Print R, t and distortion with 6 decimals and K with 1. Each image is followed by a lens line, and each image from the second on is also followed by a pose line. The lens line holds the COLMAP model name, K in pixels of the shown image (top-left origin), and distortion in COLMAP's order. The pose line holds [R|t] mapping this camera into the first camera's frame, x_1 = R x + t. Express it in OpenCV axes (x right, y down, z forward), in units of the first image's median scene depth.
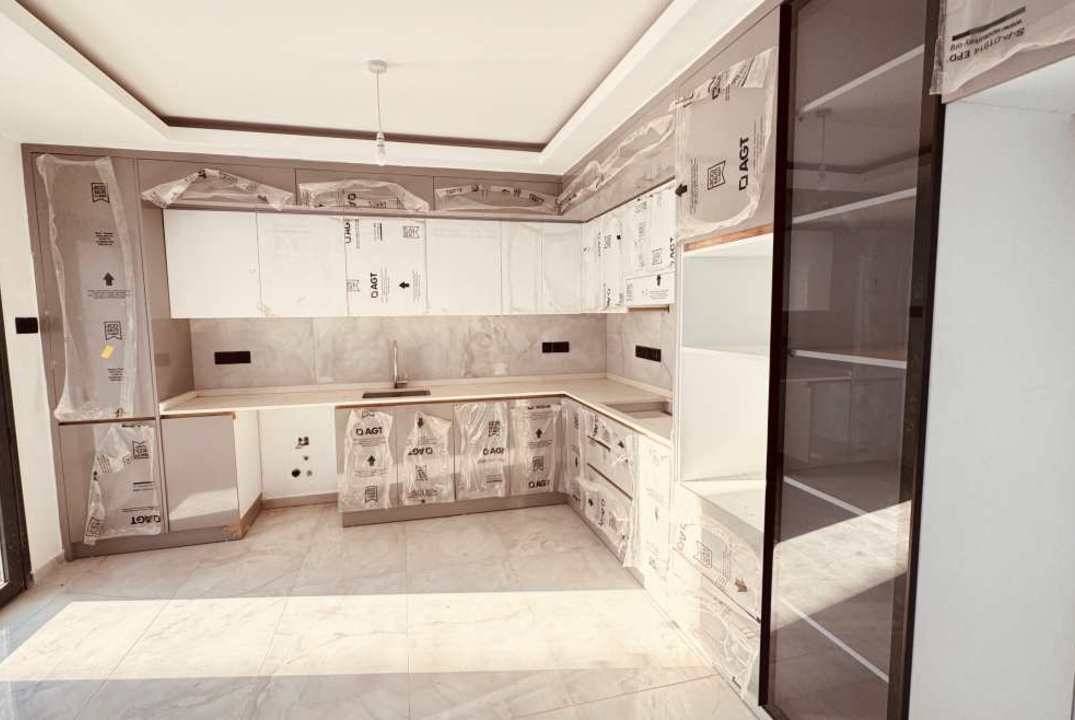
lens RADIAL K [[506.2, 0, 533.5], [0, 506.2, 358.2], [0, 0, 1]] dist [-0.002000, -0.001392]
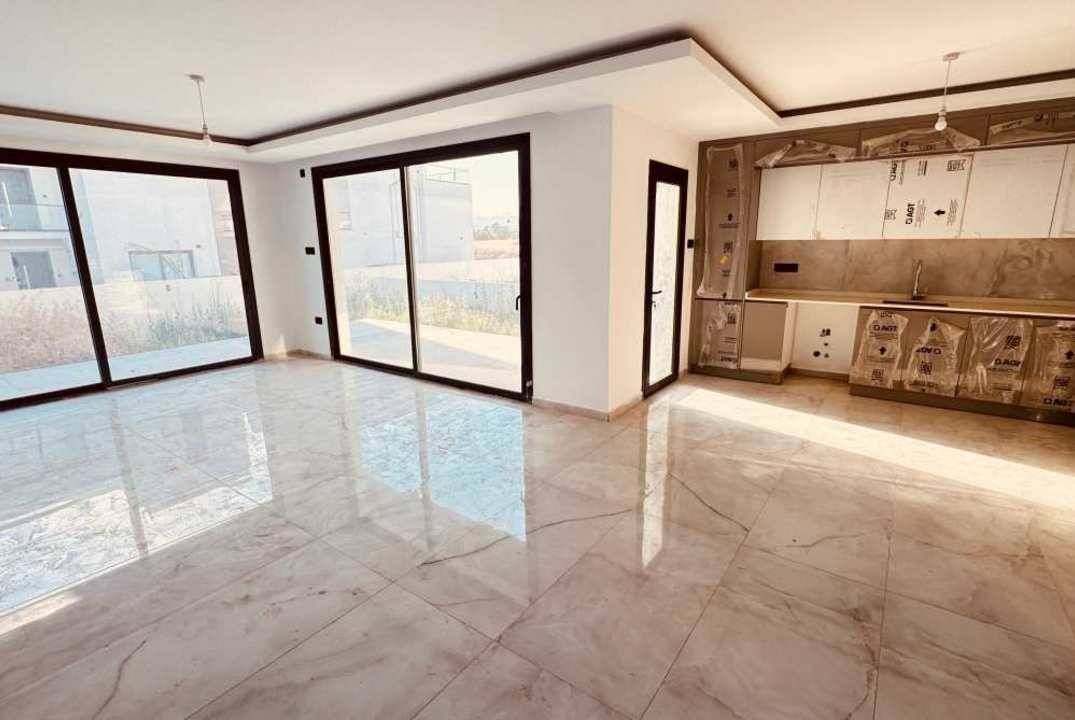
lens RADIAL K [[506.2, 0, 538.3], [0, 506.2, 358.2], [0, 0, 1]] dist [-0.002000, -0.001392]
pose [[0.632229, 0.177976, -0.754063, 0.111144], [-0.062577, 0.981809, 0.179263, 0.041200], [0.772250, -0.066149, 0.631866, -0.533412]]
